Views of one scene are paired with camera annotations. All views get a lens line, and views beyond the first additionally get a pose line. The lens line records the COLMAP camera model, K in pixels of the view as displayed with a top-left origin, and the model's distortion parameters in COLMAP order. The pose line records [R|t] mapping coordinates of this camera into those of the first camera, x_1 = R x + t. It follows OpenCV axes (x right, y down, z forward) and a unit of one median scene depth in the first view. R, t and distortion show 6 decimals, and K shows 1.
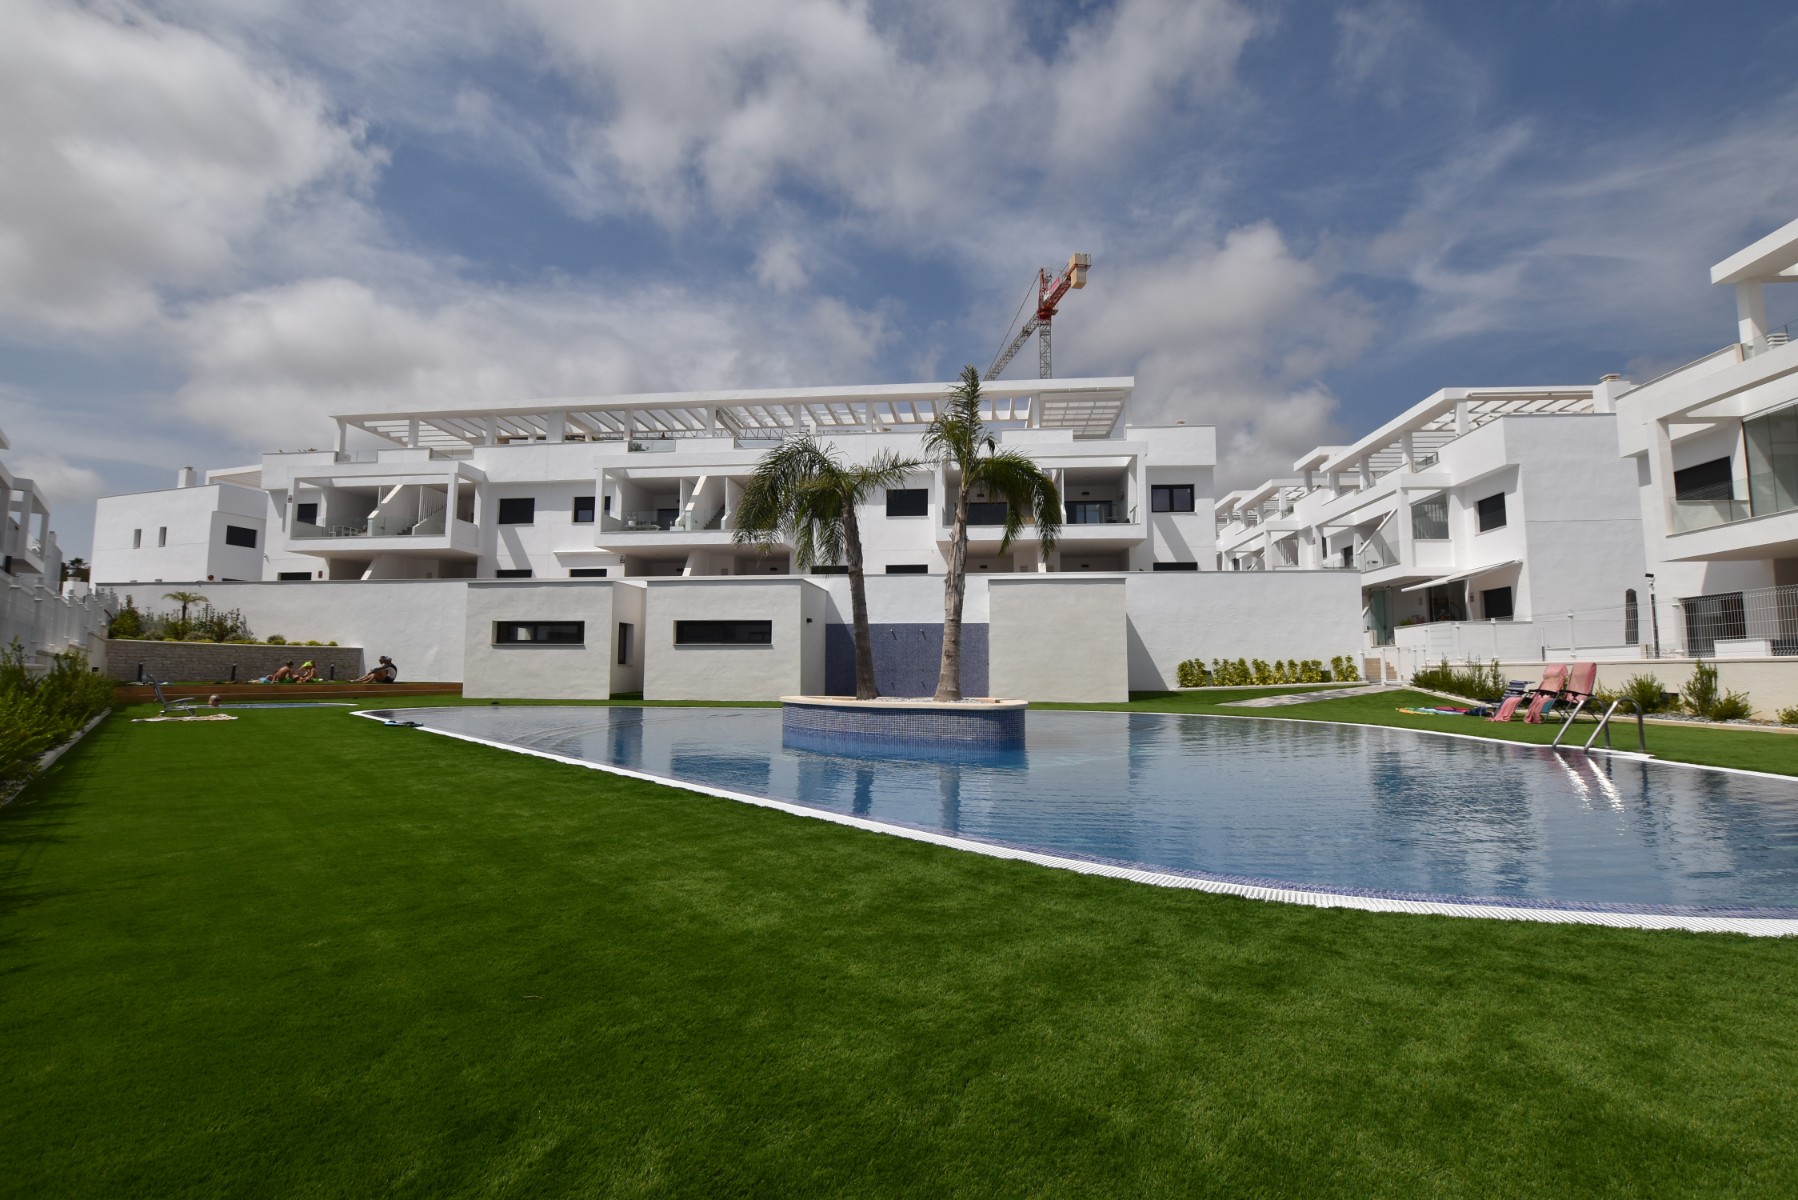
lens RADIAL K [[793.4, 0, 898.7], [0, 793.4, 594.1], [0, 0, 1]] dist [-0.033504, 0.006031]
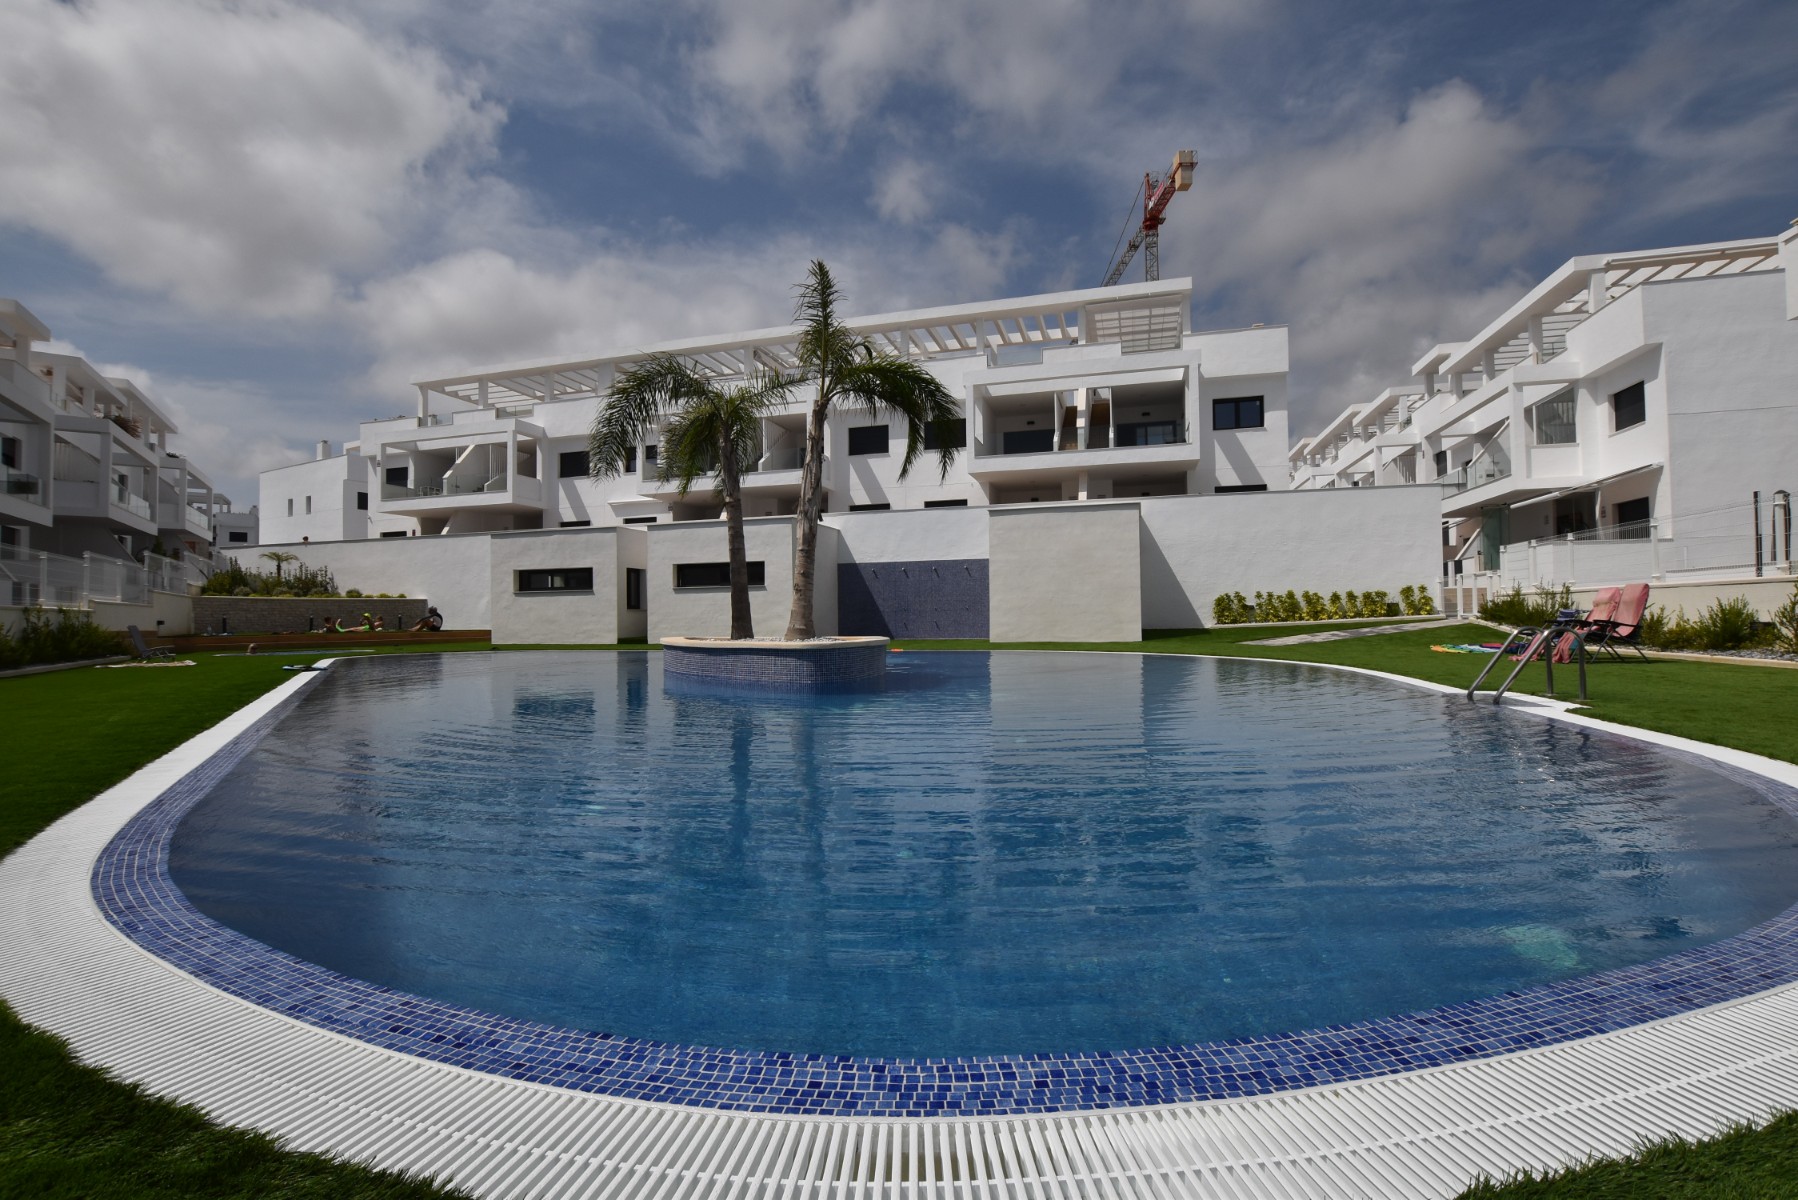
lens RADIAL K [[793.4, 0, 900.0], [0, 793.4, 594.6], [0, 0, 1]] dist [-0.033504, 0.006031]
pose [[0.984263, -0.020298, -0.175538, 0.117447], [0.032730, 0.997133, 0.068217, 0.008864], [0.173650, -0.072889, 0.982106, 0.047813]]
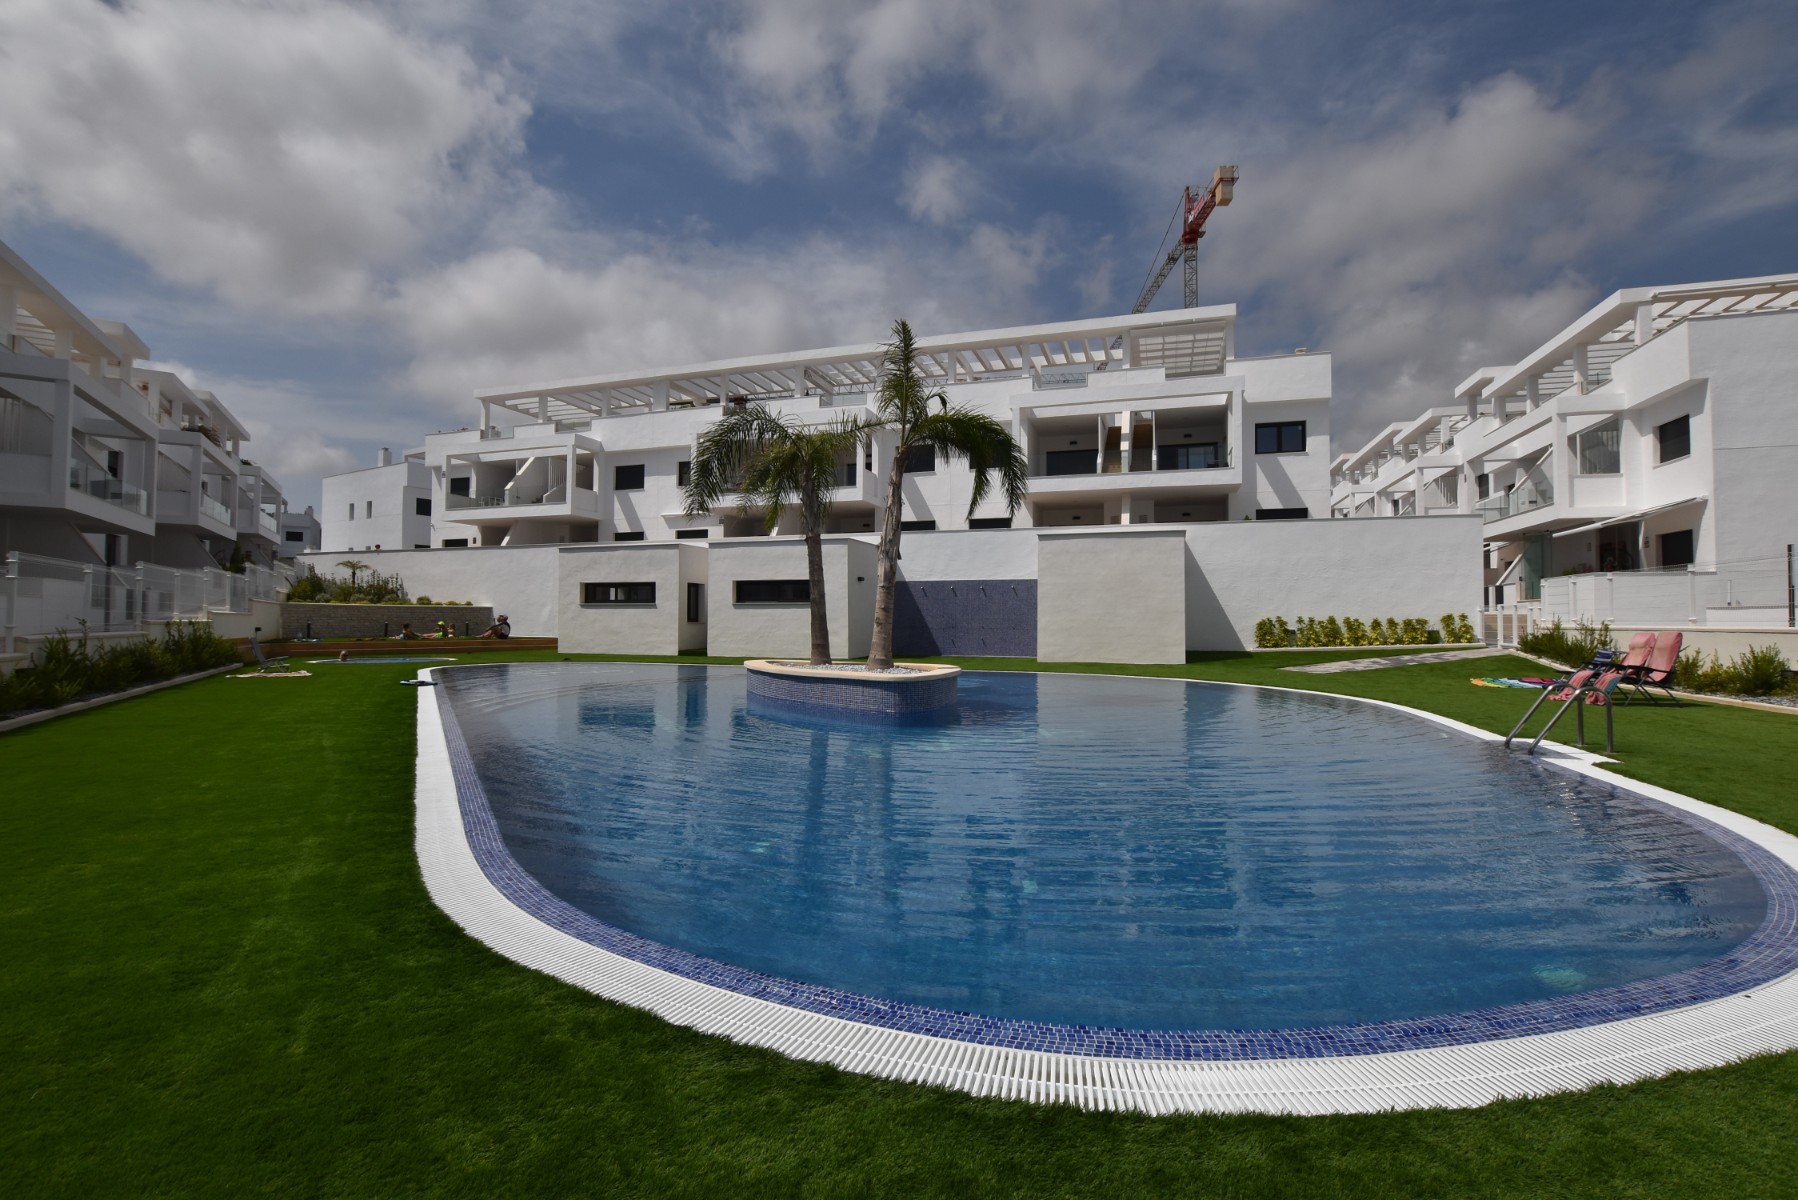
lens RADIAL K [[793.4, 0, 899.0], [0, 793.4, 594.1], [0, 0, 1]] dist [-0.033504, 0.006031]
pose [[0.977528, -0.006361, -0.210708, 0.103105], [0.019958, 0.997847, 0.062470, -0.006843], [0.209858, -0.065272, 0.975551, 0.017636]]
